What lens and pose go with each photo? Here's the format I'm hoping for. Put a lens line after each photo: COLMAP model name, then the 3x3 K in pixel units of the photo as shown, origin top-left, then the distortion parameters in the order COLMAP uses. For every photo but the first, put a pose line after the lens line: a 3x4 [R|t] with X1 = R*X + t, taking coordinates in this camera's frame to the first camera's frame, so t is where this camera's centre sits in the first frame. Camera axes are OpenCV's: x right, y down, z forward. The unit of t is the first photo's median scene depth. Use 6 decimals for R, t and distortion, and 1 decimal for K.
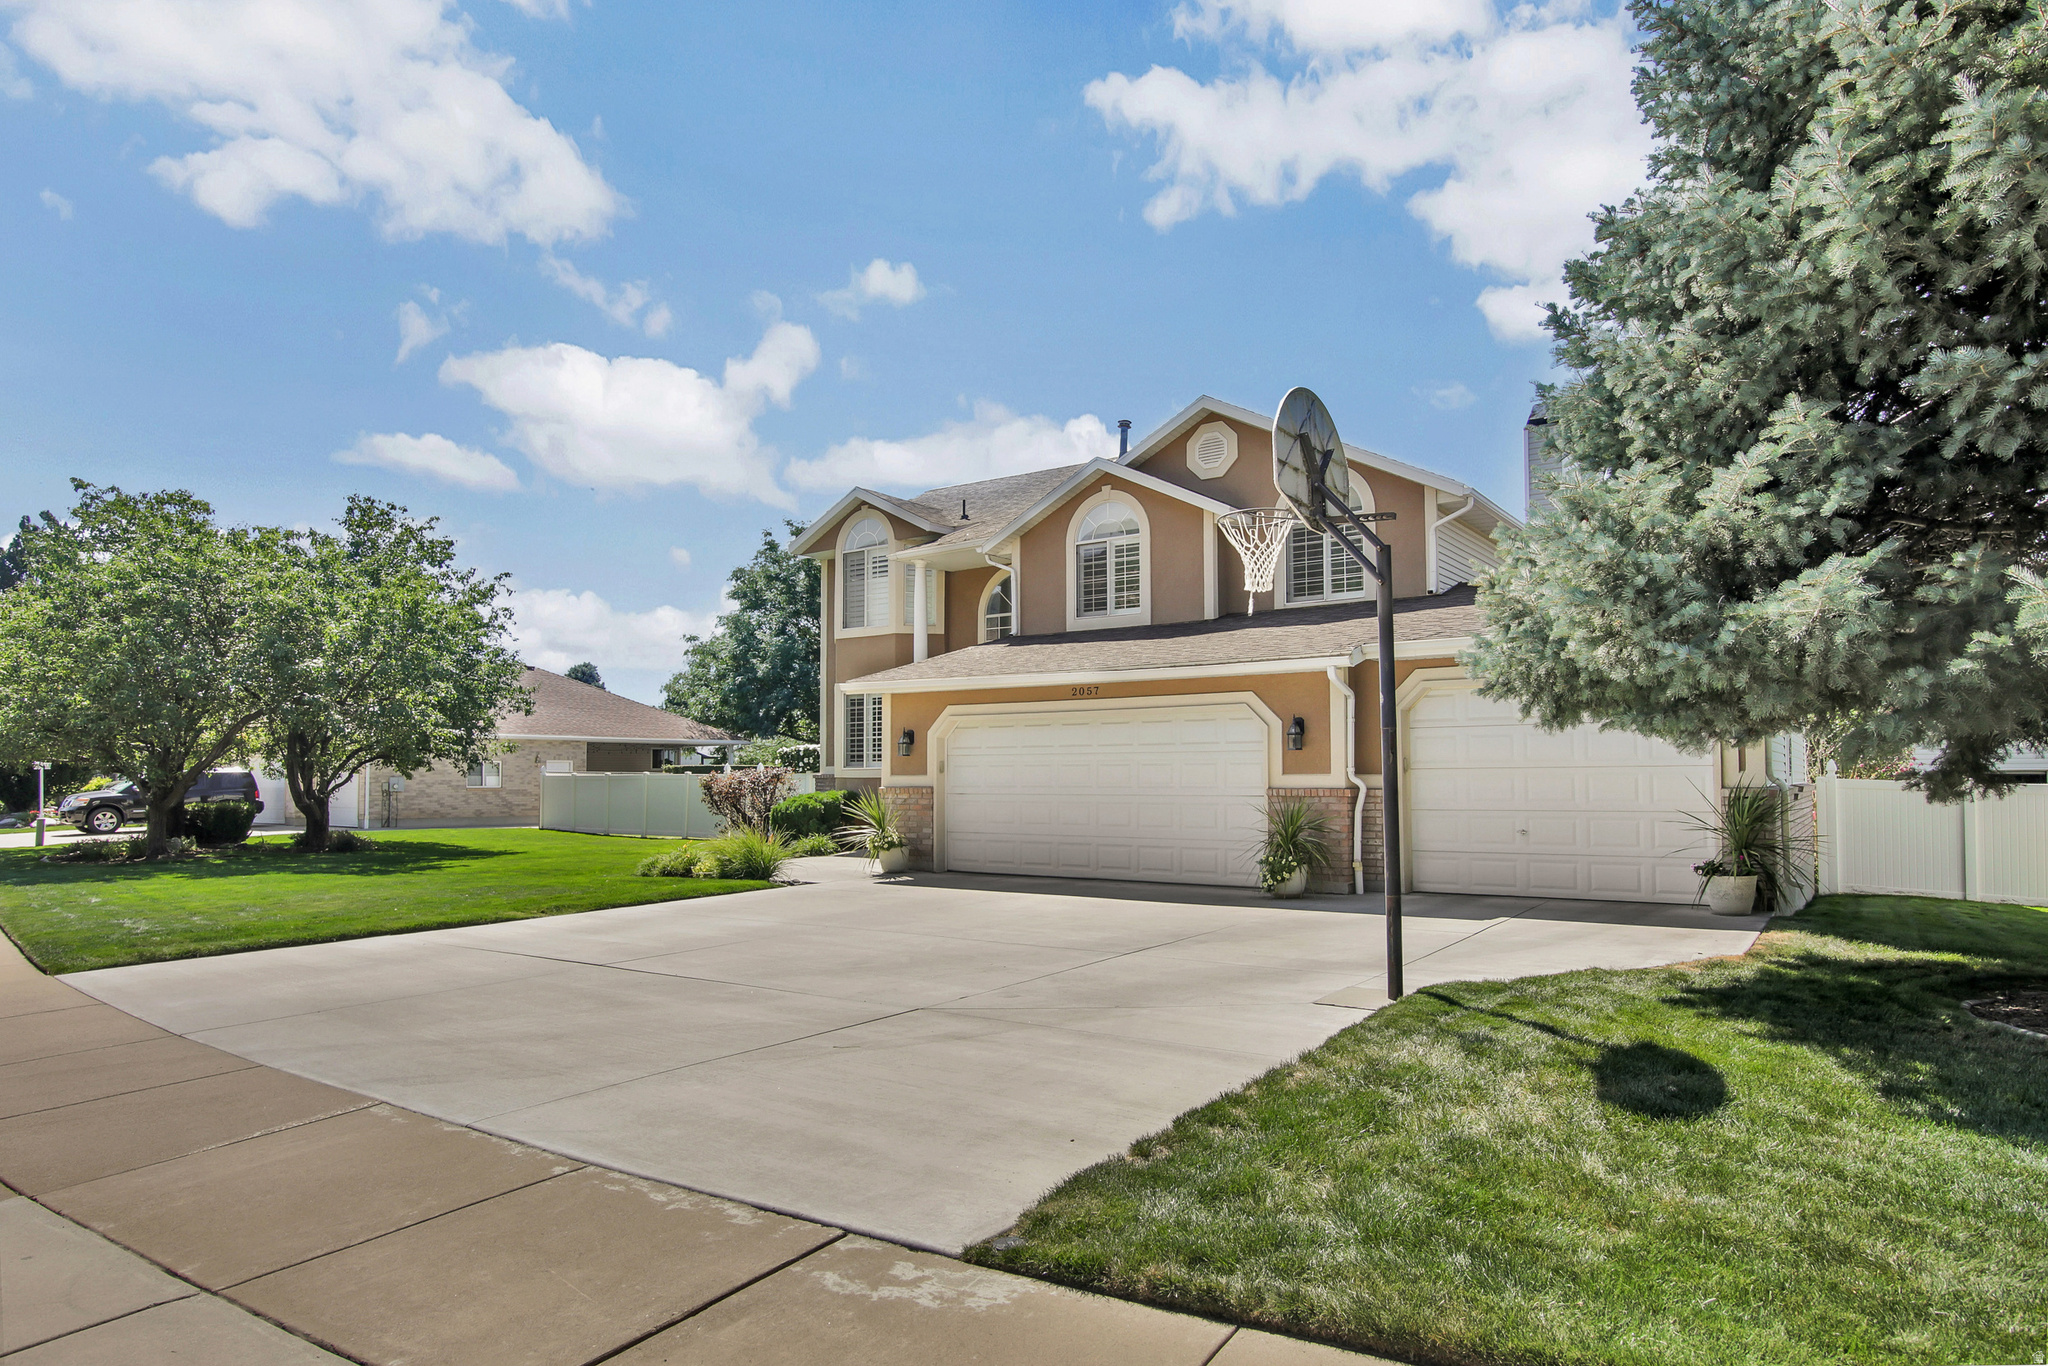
lens RADIAL K [[1223.4, 0, 1015.1], [0, 1223.4, 702.9], [0, 0, 1]] dist [-0.006502, -0.002292]
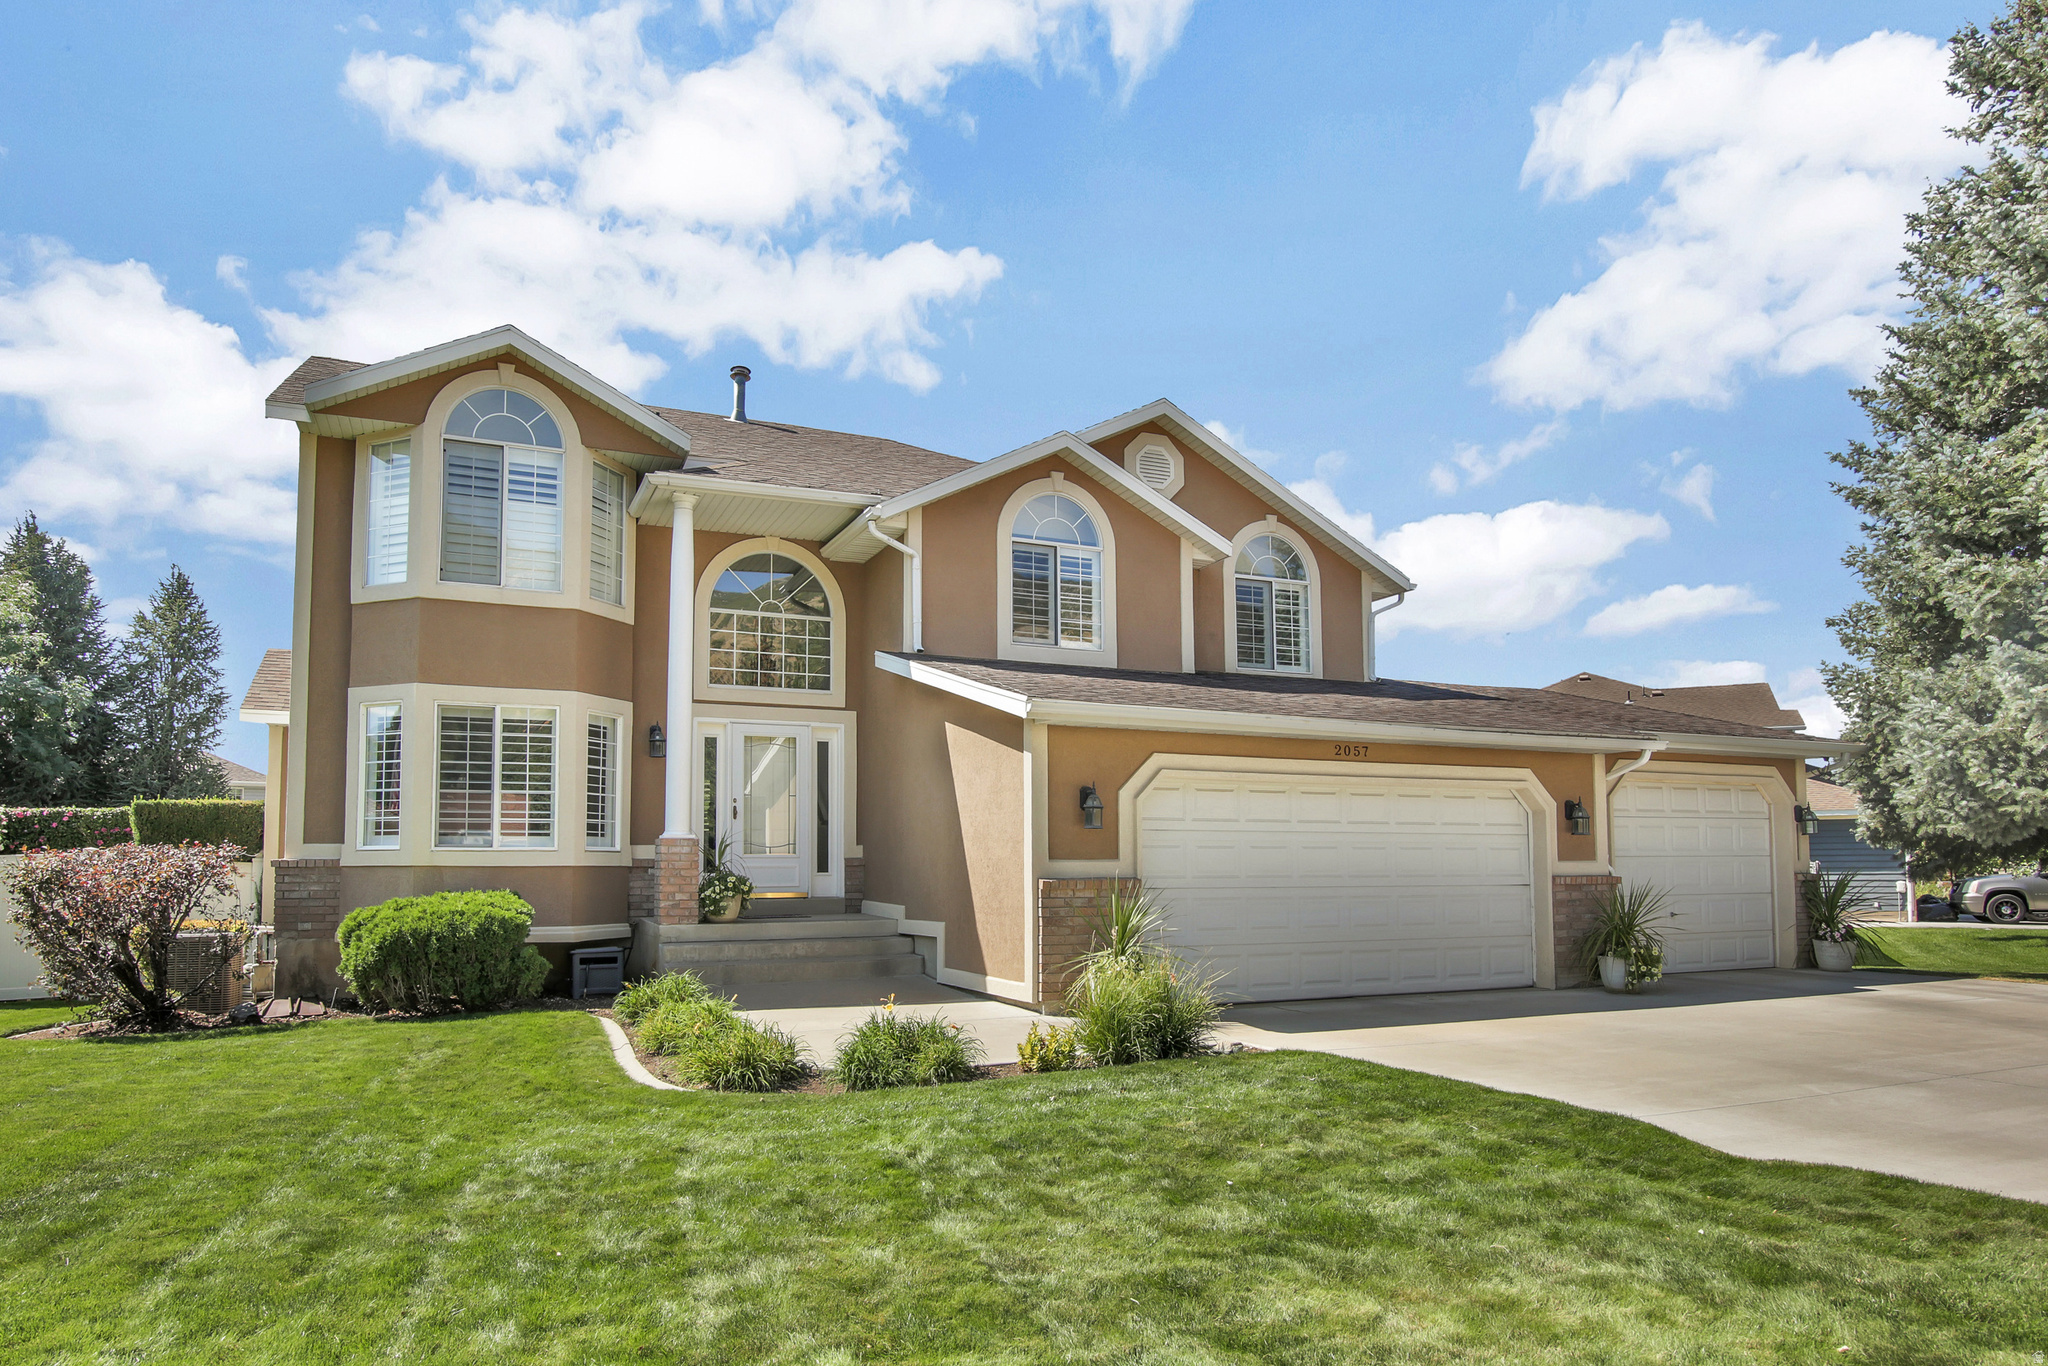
lens RADIAL K [[1261.1, 0, 1030.3], [0, 1261.1, 804.0], [0, 0, 1]] dist [-0.002239, -0.000296]
pose [[0.502866, 0.046249, 0.863126, -0.593554], [-0.053138, 0.998333, -0.022536, 0.041951], [-0.862730, -0.034532, 0.504485, 0.630478]]
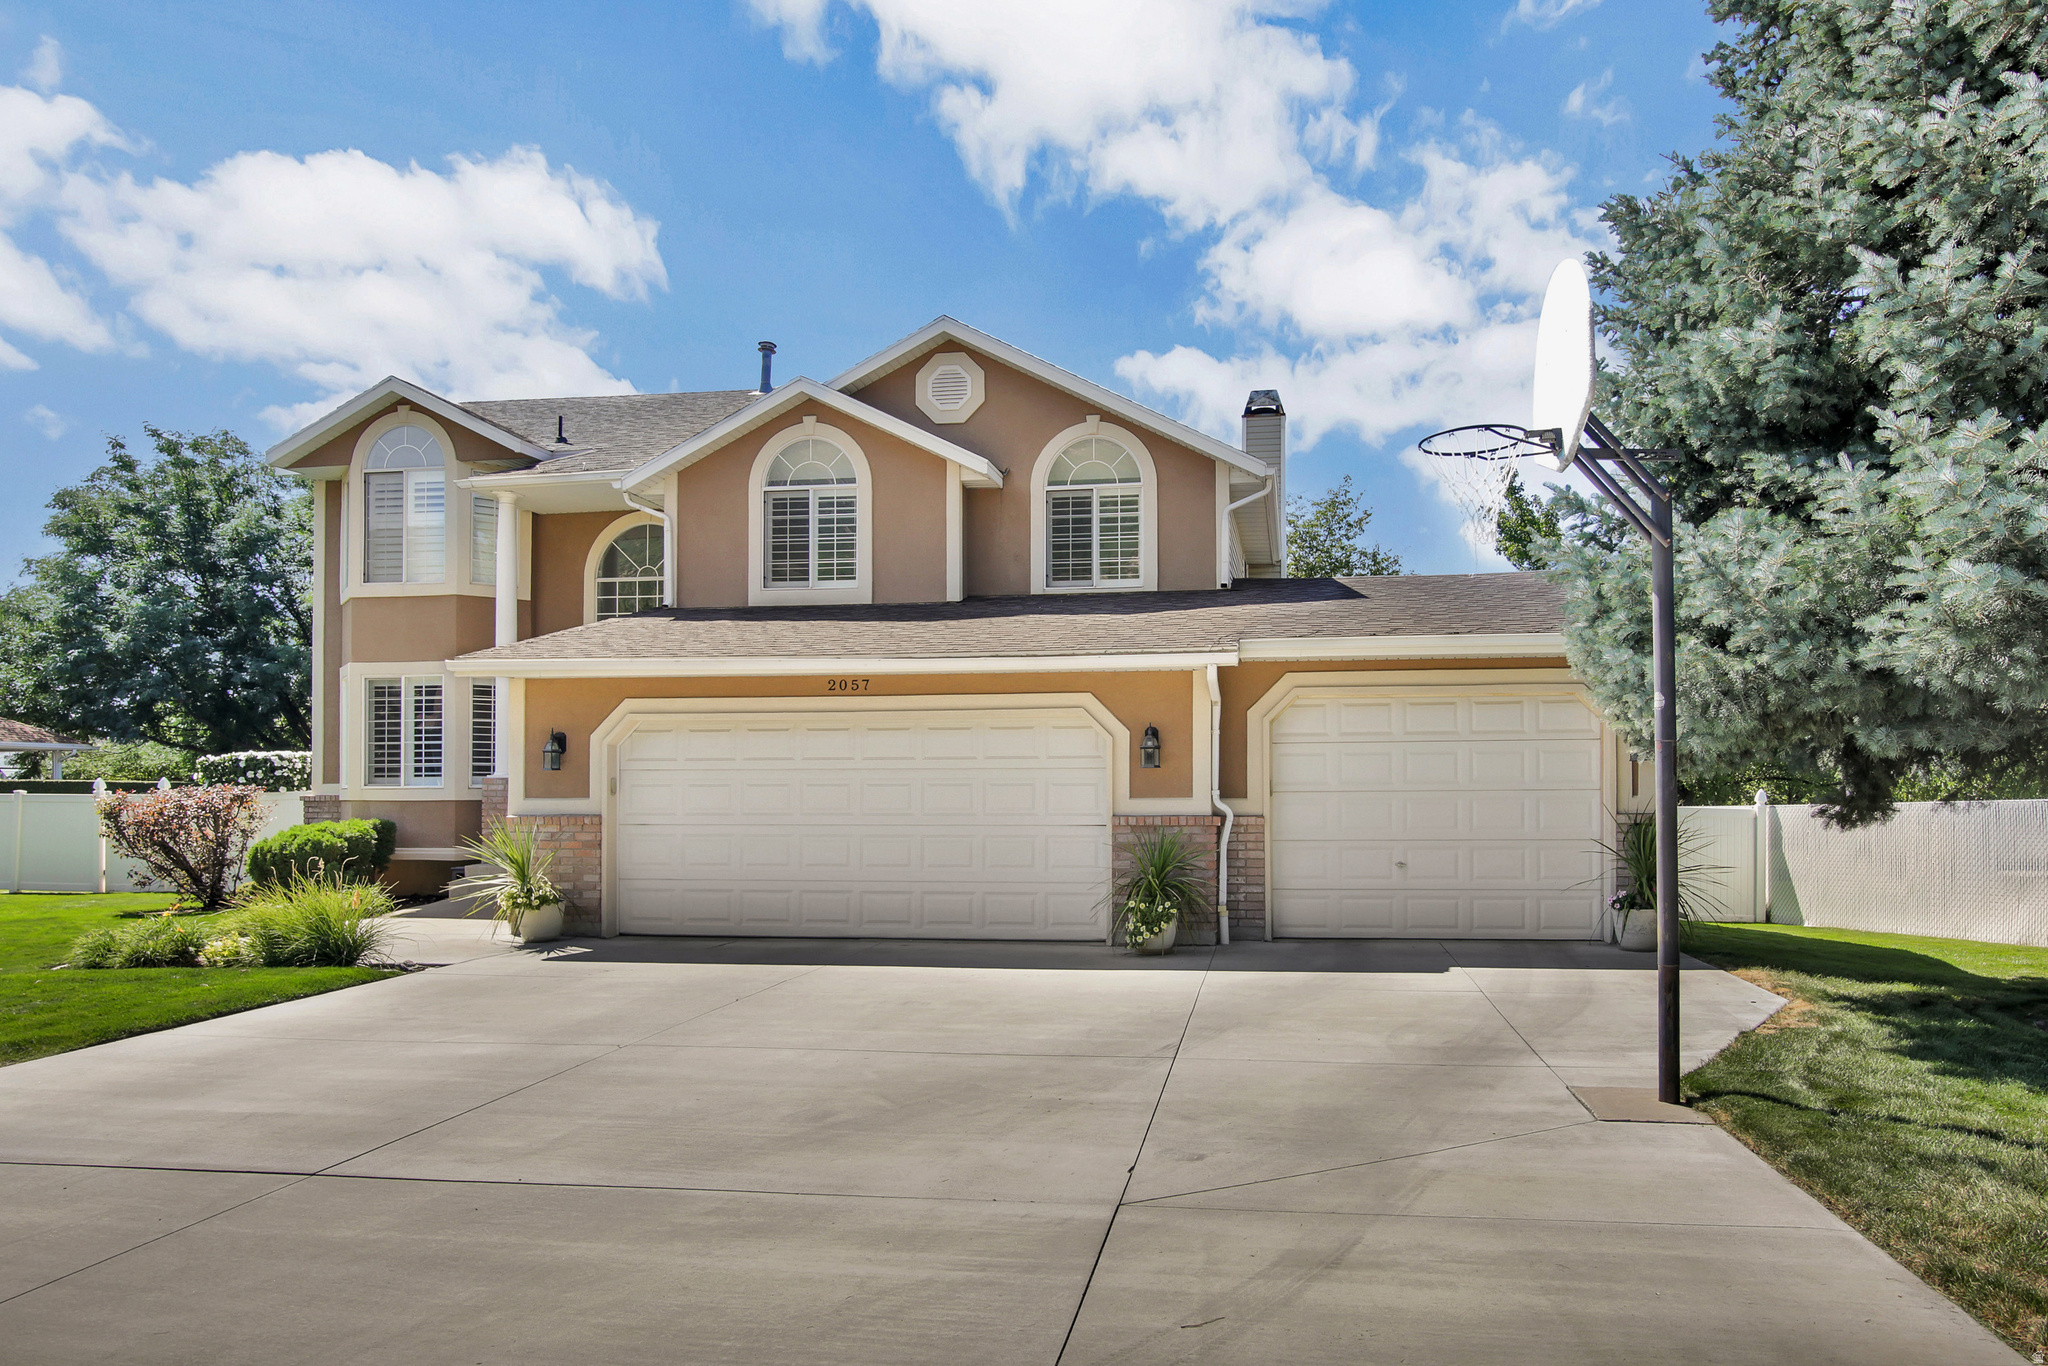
lens RADIAL K [[1351.7, 0, 1103.7], [0, 1351.7, 753.1], [0, 0, 1]] dist [0.000138, -0.000375]
pose [[0.887688, 0.016108, 0.460164, -0.147805], [-0.028876, 0.999368, 0.020720, 0.008455], [-0.459539, -0.031680, 0.887592, 0.168632]]
